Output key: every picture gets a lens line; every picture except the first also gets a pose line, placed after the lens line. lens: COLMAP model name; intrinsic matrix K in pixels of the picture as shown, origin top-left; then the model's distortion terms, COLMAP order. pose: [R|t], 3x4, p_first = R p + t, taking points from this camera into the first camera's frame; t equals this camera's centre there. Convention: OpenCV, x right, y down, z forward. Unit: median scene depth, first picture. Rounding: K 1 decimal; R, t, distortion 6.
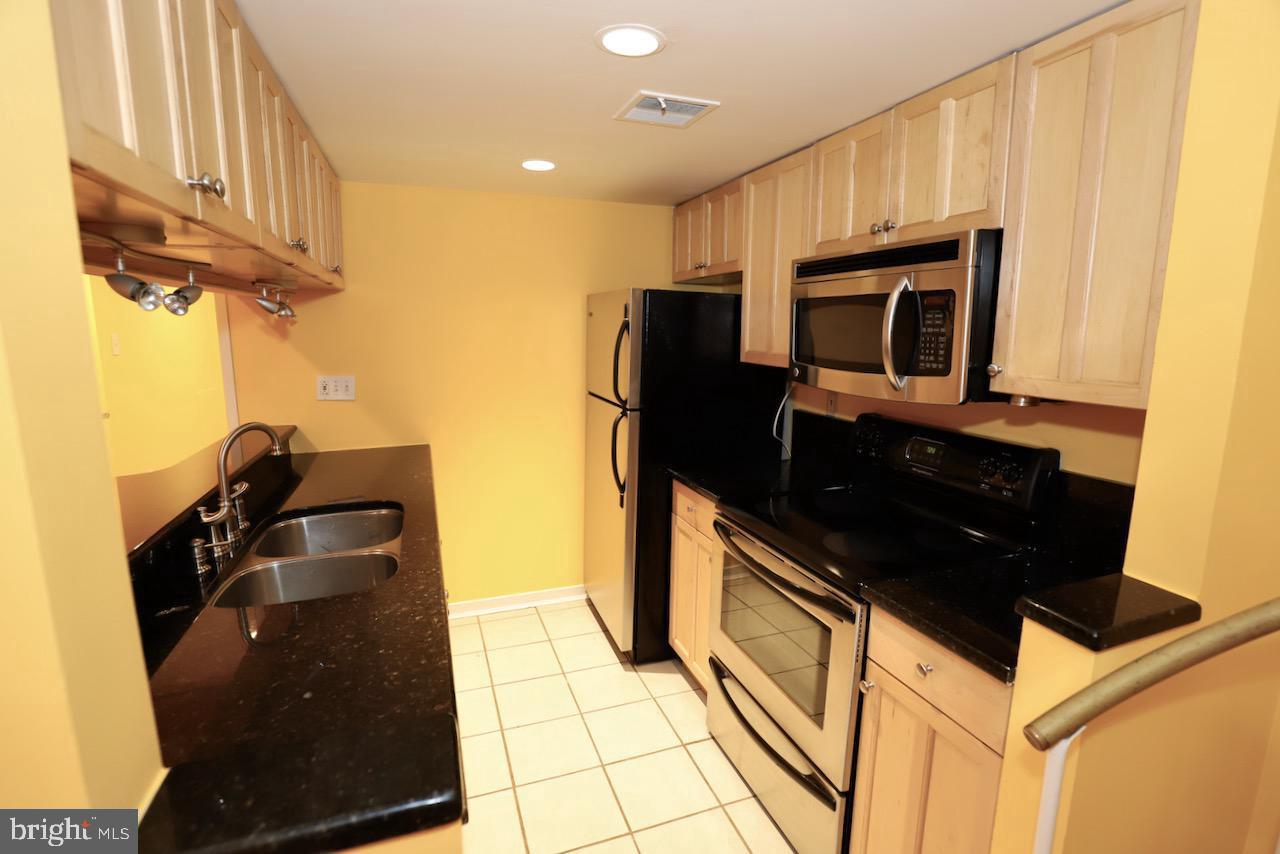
lens RADIAL K [[610.4, 0, 641.6], [0, 610.4, 438.8], [0, 0, 1]] dist [-0.022679, 0.000161]
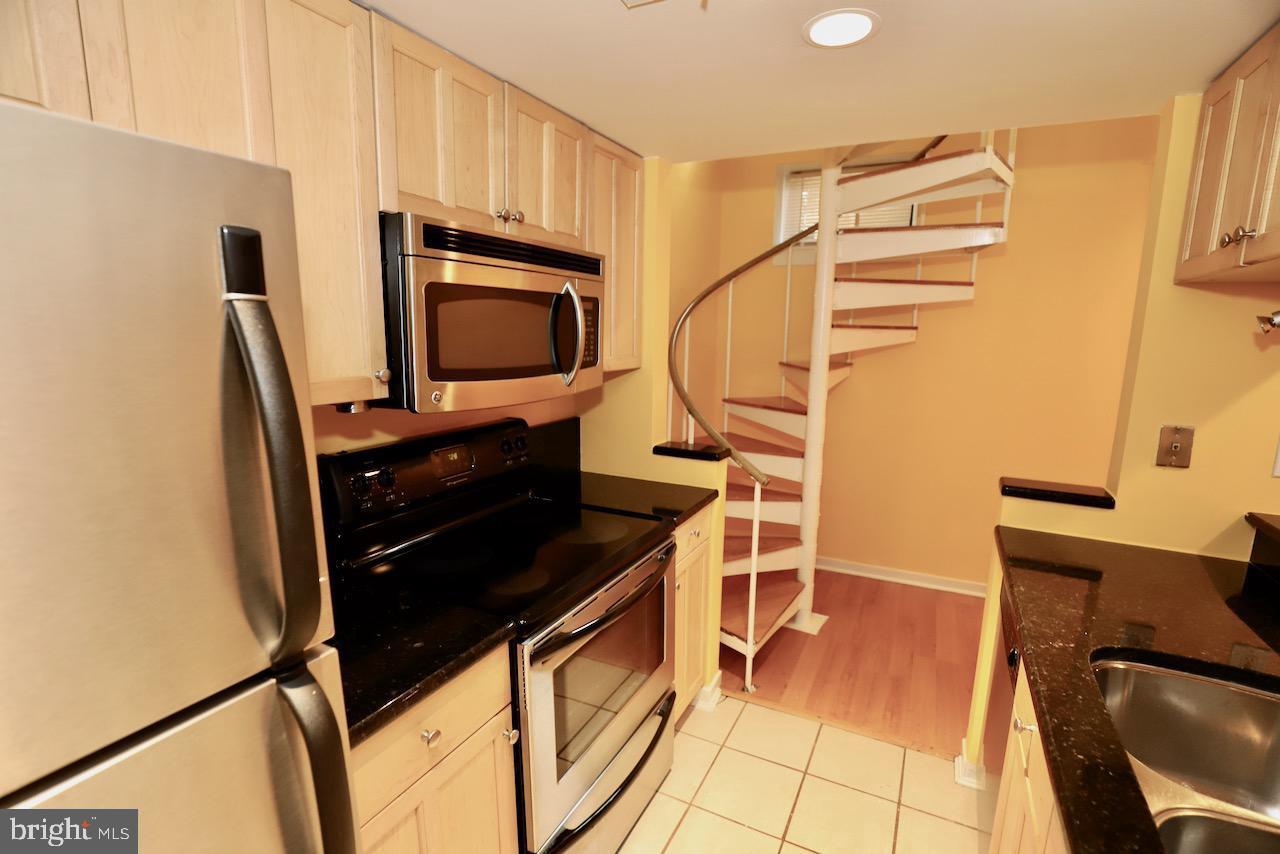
lens RADIAL K [[611.6, 0, 667.6], [0, 611.6, 431.3], [0, 0, 1]] dist [-0.023632, 0.000864]
pose [[-0.712928, -0.139314, 0.687259, -0.480471], [0.101179, 0.949375, 0.297405, -0.321491], [-0.693899, 0.281565, -0.662741, 1.692289]]
